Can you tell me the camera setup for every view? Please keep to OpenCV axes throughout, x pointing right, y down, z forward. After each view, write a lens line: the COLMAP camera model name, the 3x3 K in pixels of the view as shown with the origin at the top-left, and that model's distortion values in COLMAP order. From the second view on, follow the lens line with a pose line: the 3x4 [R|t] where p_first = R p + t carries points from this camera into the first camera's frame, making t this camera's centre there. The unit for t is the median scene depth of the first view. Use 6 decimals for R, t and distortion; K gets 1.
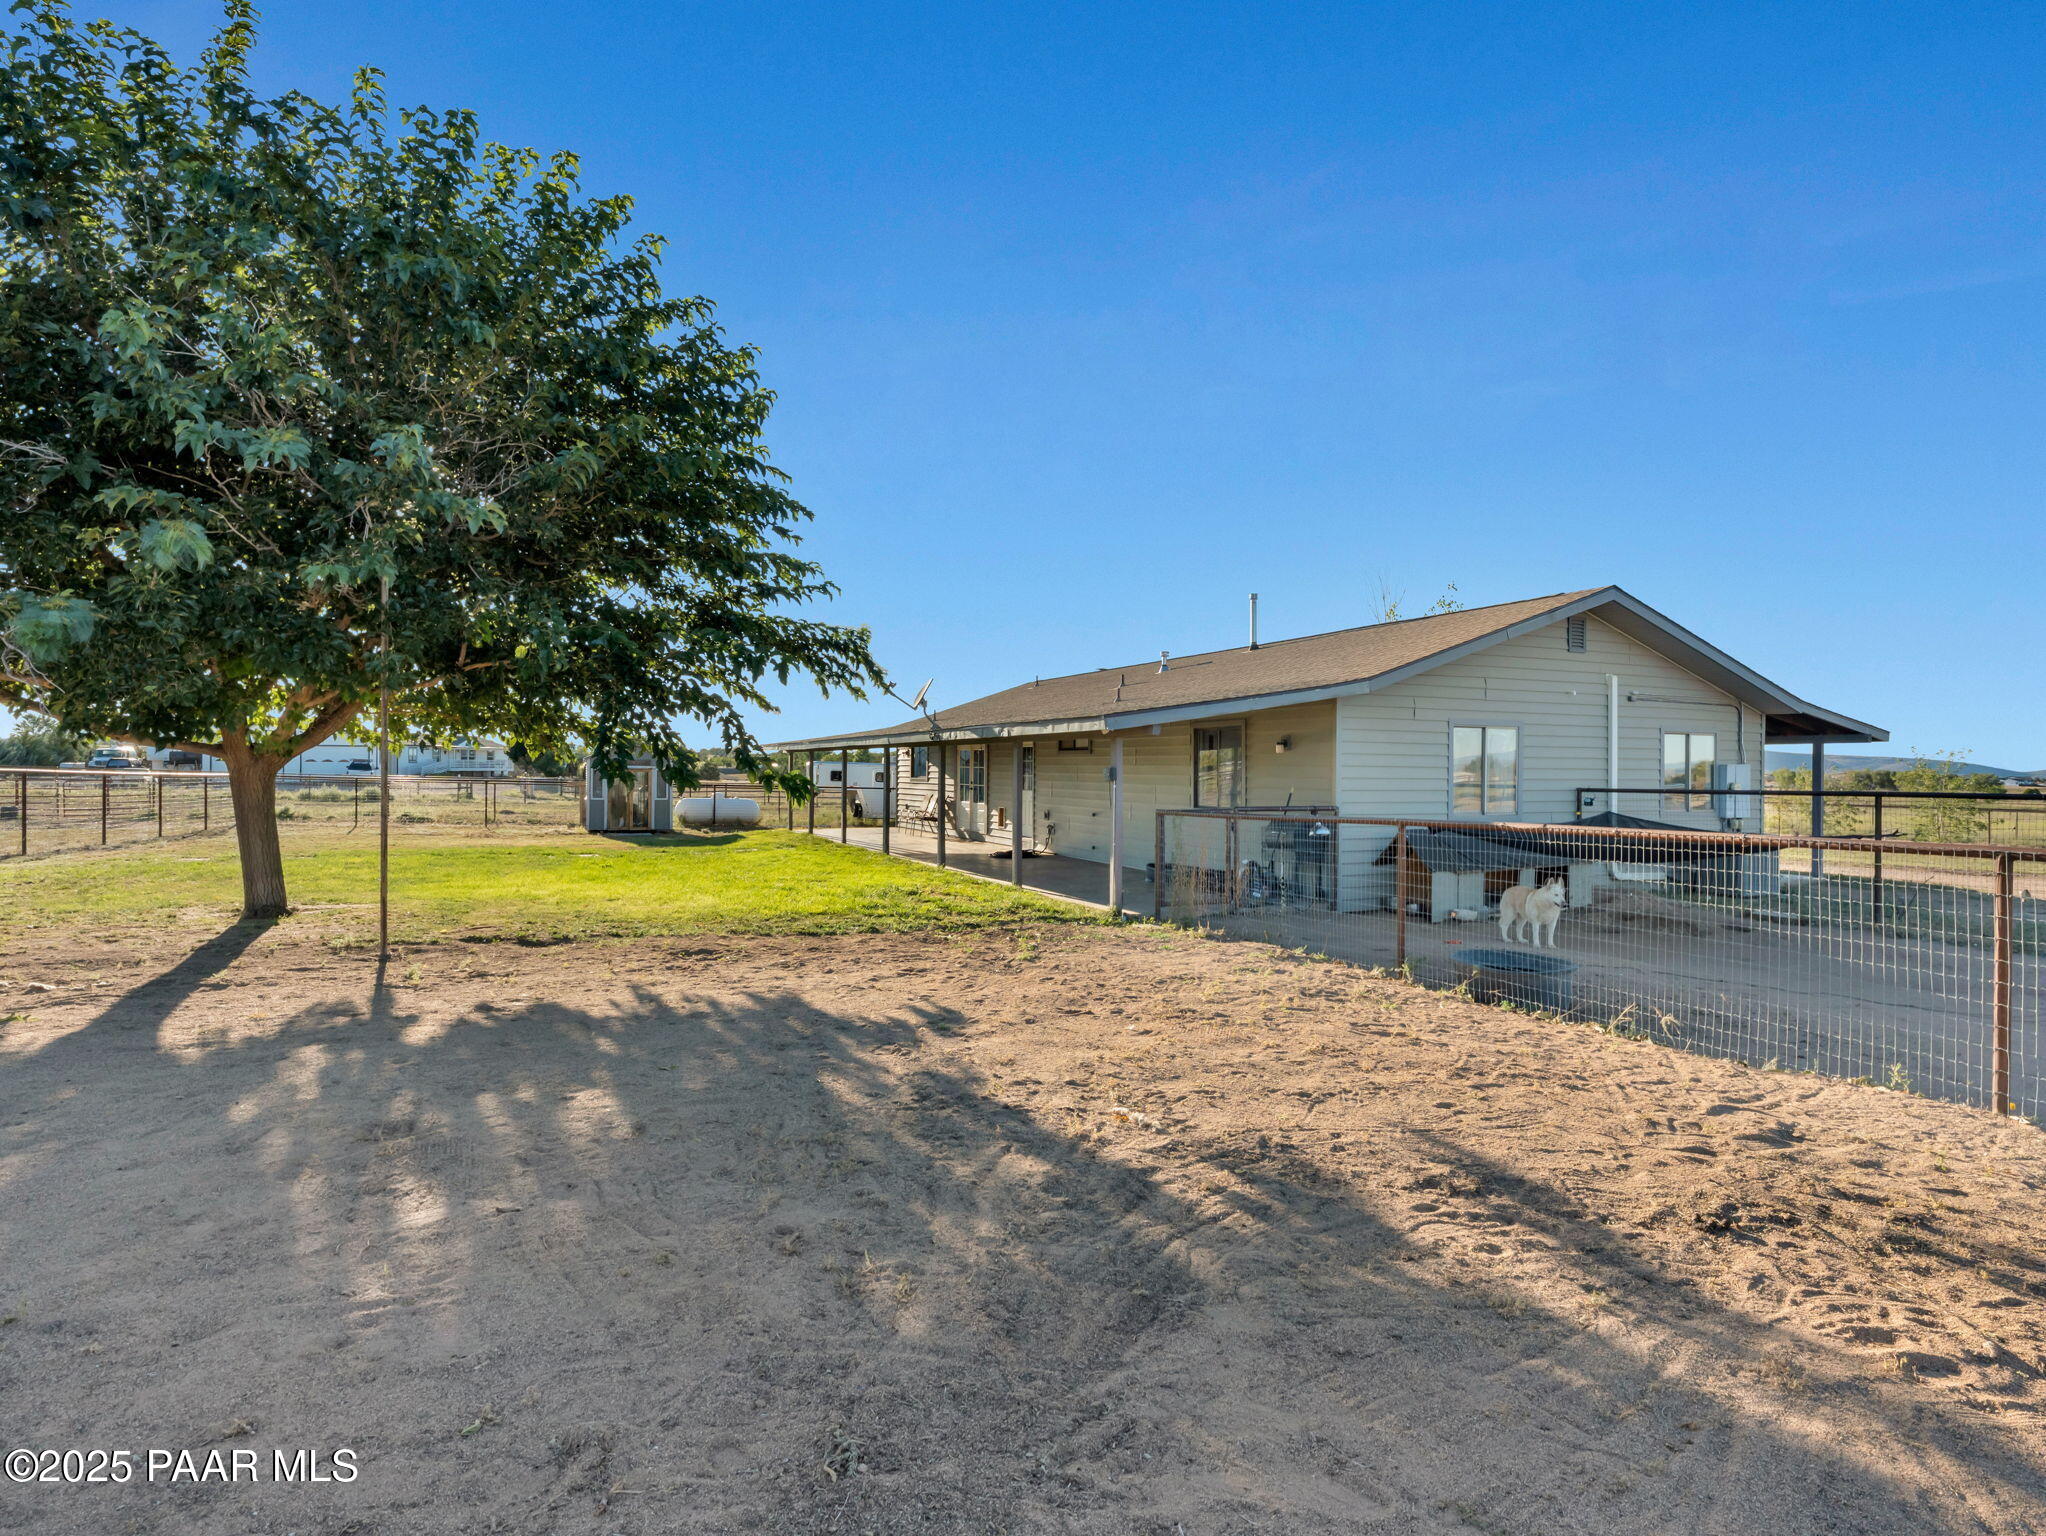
lens RADIAL K [[1419.2, 0, 1017.0], [0, 1419.2, 762.3], [0, 0, 1]] dist [0.062164, -0.050173]
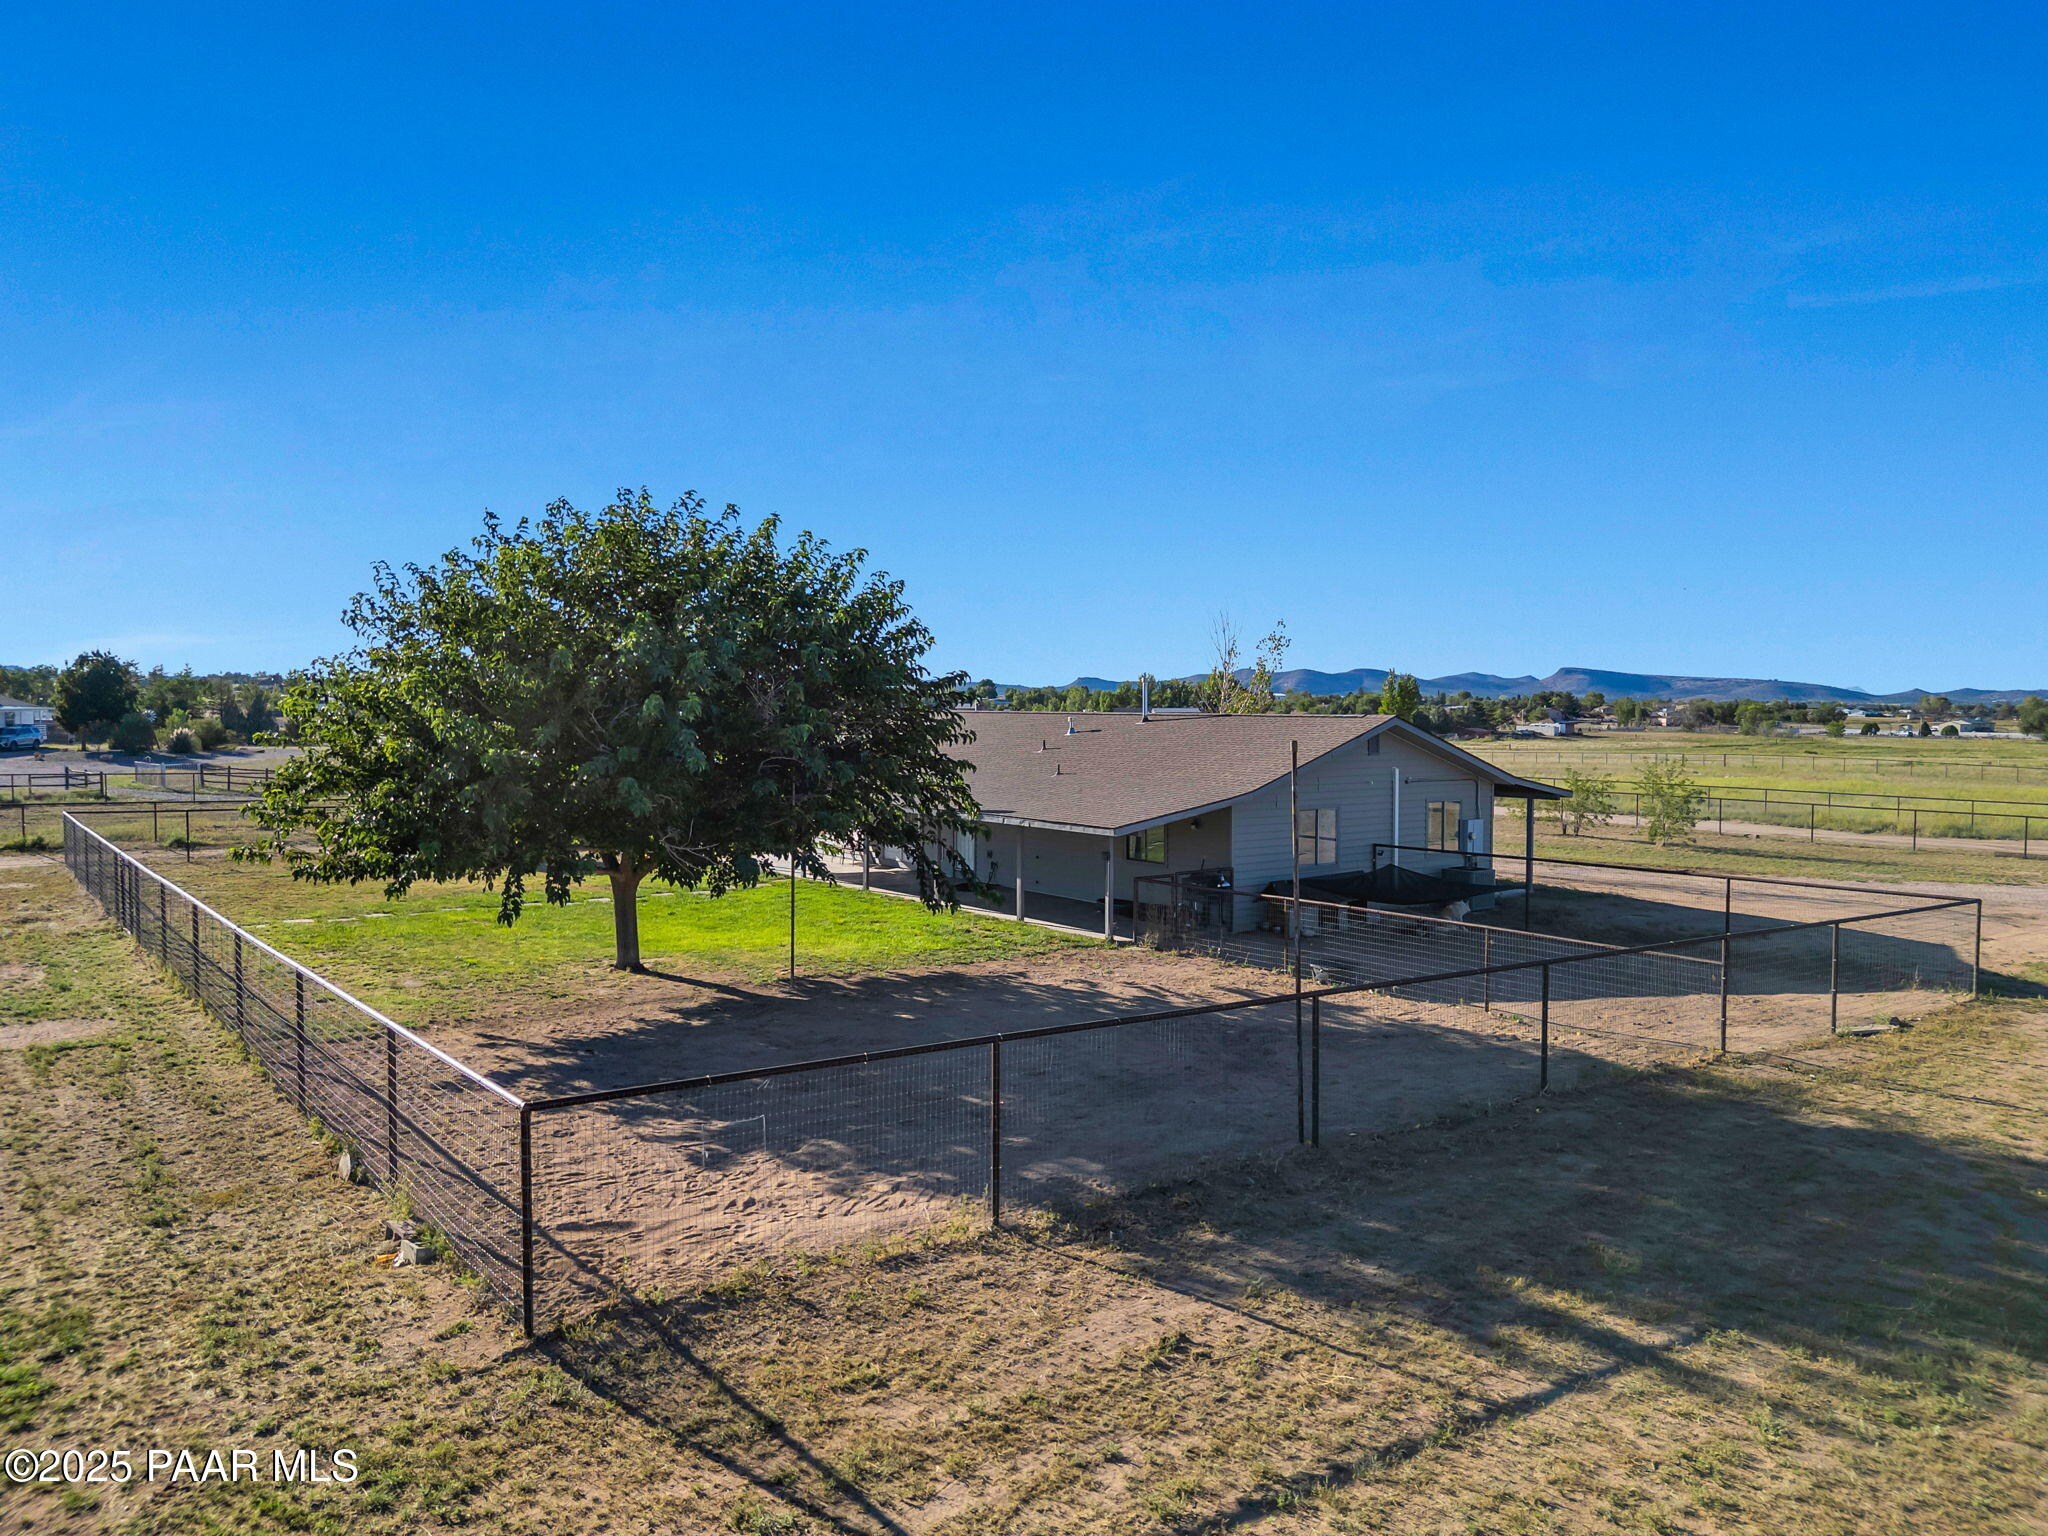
lens RADIAL K [[1420.6, 0, 1018.0], [0, 1420.6, 762.3], [0, 0, 1]] dist [0.062164, -0.050173]
pose [[0.989981, -0.004923, 0.141115, -0.234385], [0.004115, 0.999973, 0.006015, -0.095739], [-0.141141, -0.005374, 0.989975, -0.535194]]
